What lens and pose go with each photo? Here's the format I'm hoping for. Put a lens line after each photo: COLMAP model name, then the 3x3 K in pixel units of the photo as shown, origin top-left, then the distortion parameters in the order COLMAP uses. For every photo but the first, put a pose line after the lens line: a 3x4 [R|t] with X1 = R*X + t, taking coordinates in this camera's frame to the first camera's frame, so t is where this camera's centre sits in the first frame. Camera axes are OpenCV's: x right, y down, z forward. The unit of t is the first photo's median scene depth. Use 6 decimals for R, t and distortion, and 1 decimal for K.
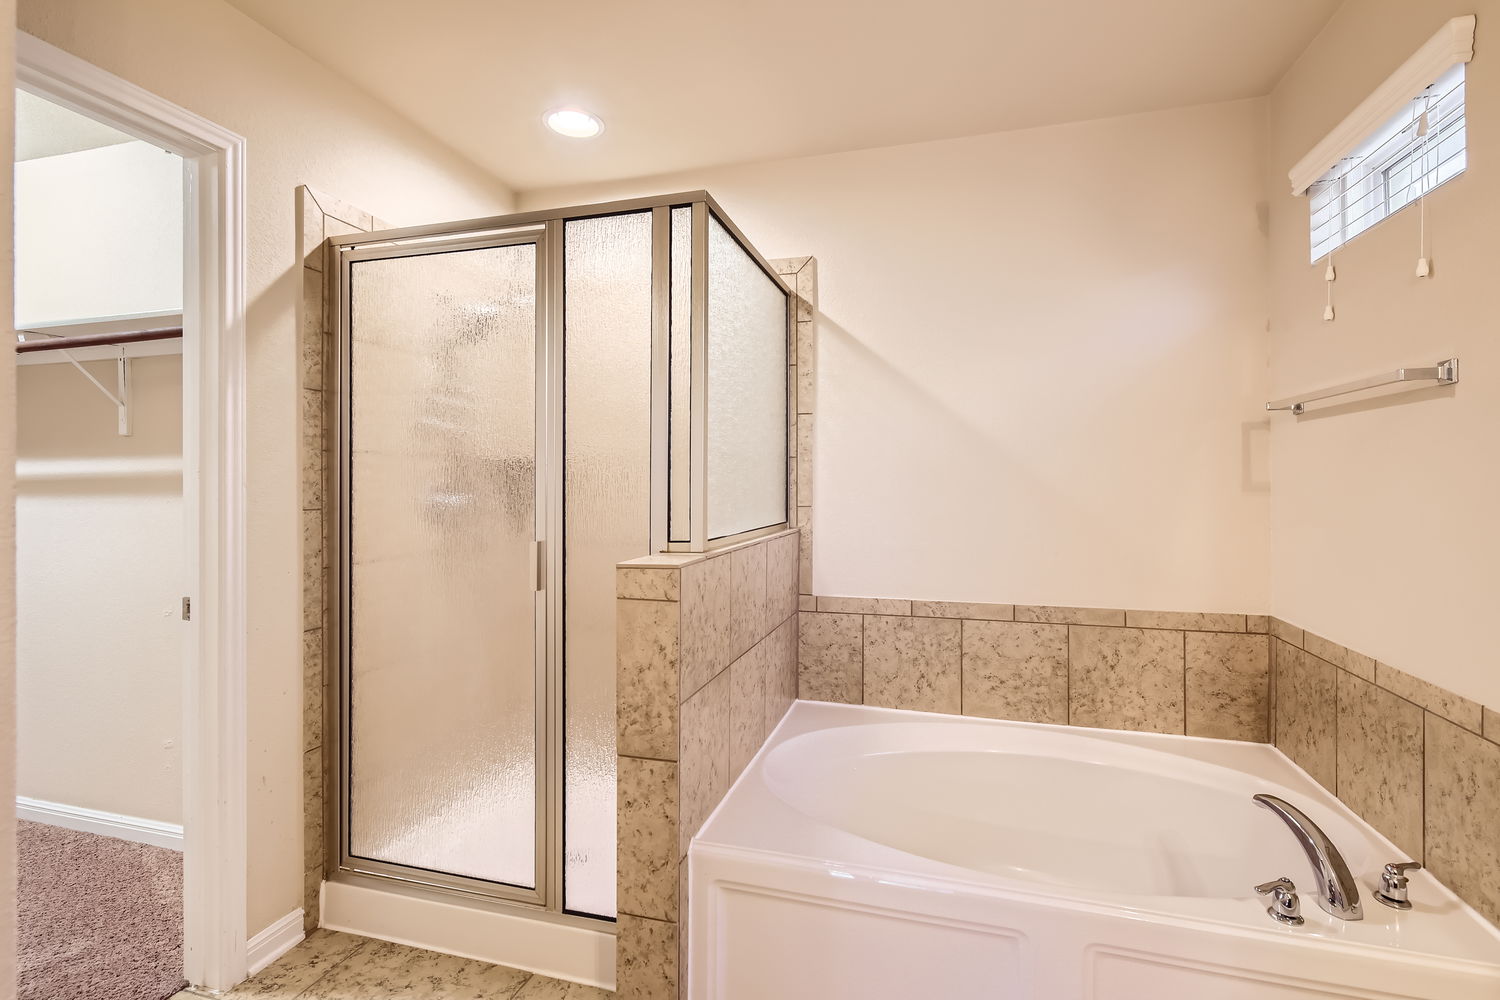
lens RADIAL K [[696.2, 0, 757.2], [0, 696.2, 481.3], [0, 0, 1]] dist [-0.013672, 0.010526]
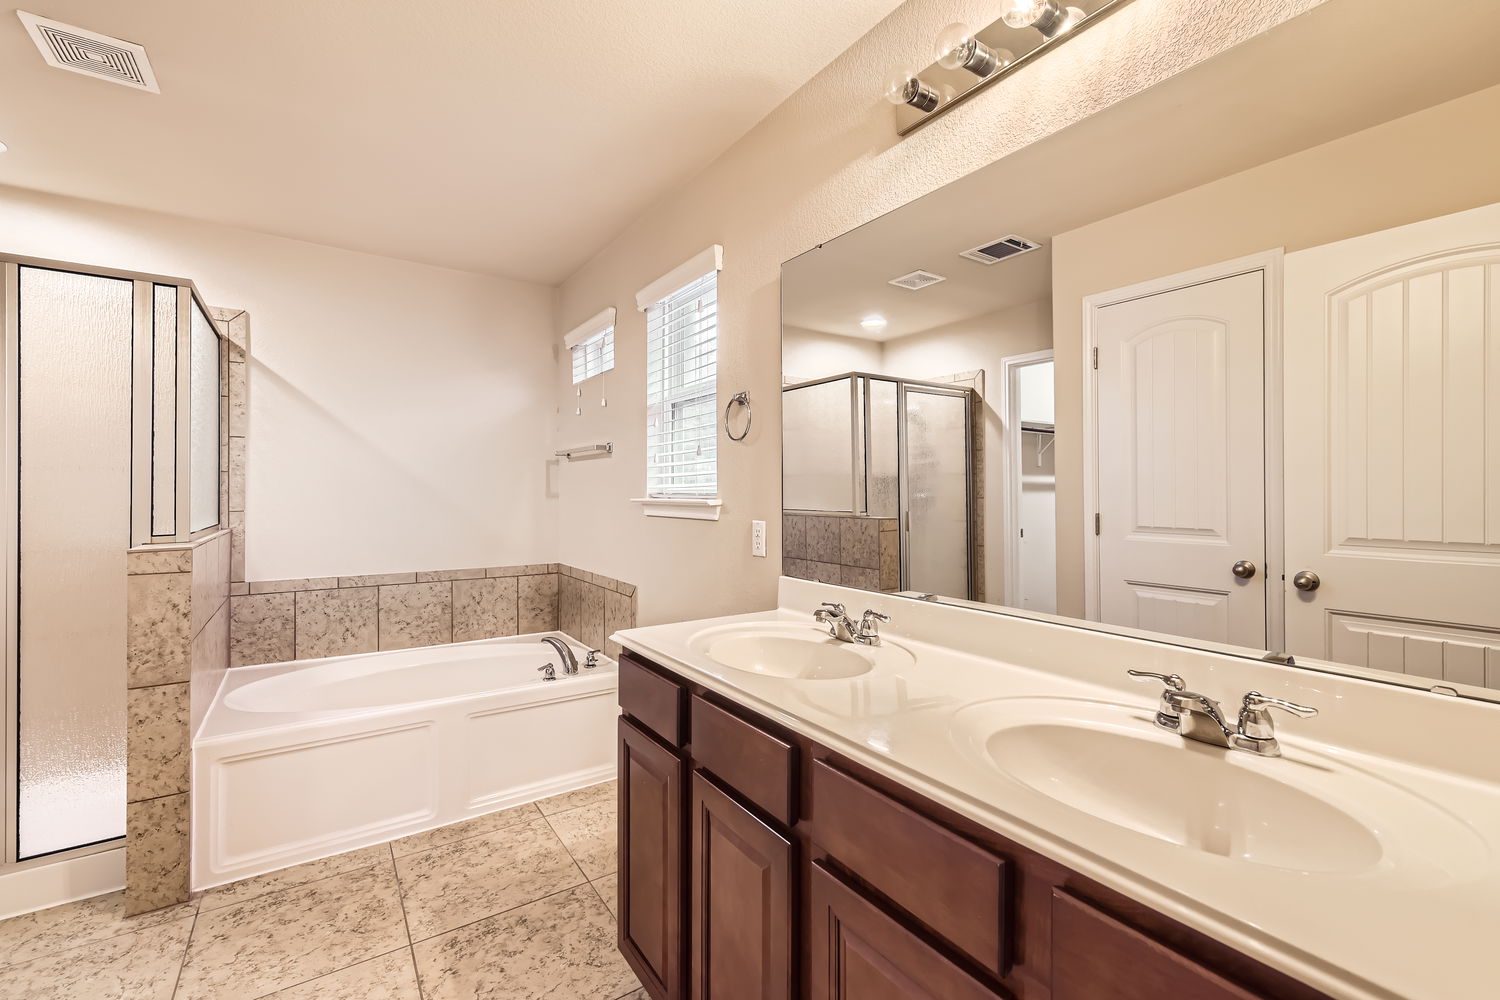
lens RADIAL K [[658.6, 0, 750.0], [0, 658.6, 500.0], [0, 0, 1]] dist [0.014070, -0.000301]
pose [[0.652056, -0.004842, 0.758155, -0.262300], [-0.003655, 0.999948, 0.009529, 0.001595], [-0.758162, -0.008984, 0.652004, -0.522703]]
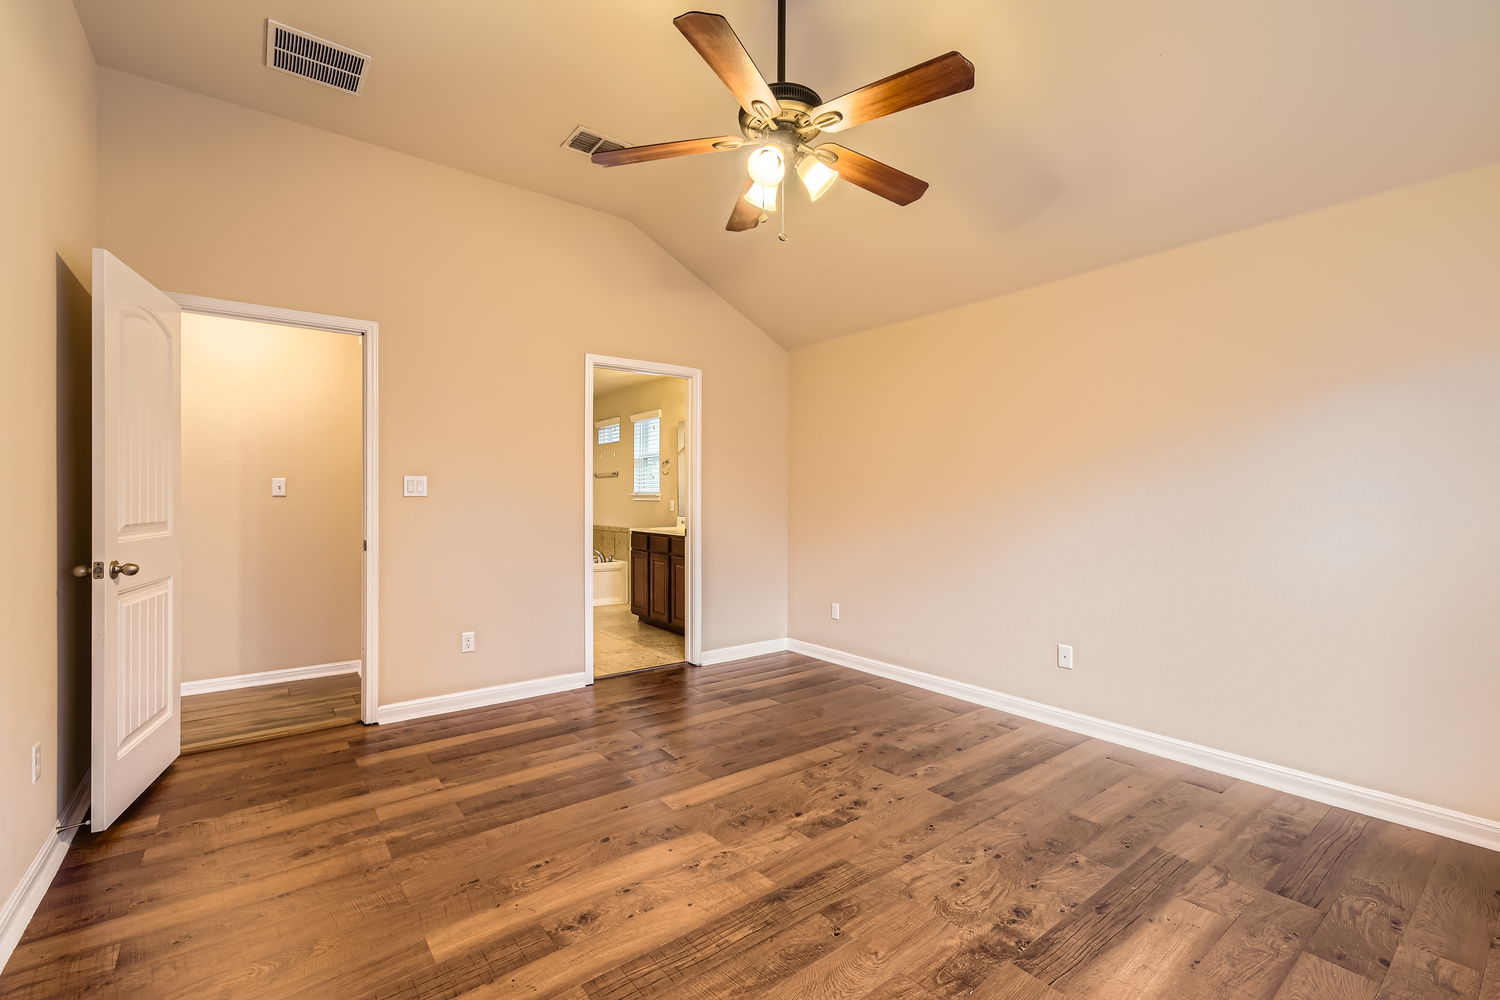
lens RADIAL K [[658.6, 0, 750.0], [0, 658.6, 500.0], [0, 0, 1]] dist [0.014070, -0.000301]
pose [[0.609007, -0.000144, 0.793165, -1.637454], [-0.004564, 0.999983, 0.003687, 0.025050], [-0.793152, -0.005865, 0.608996, -1.958910]]
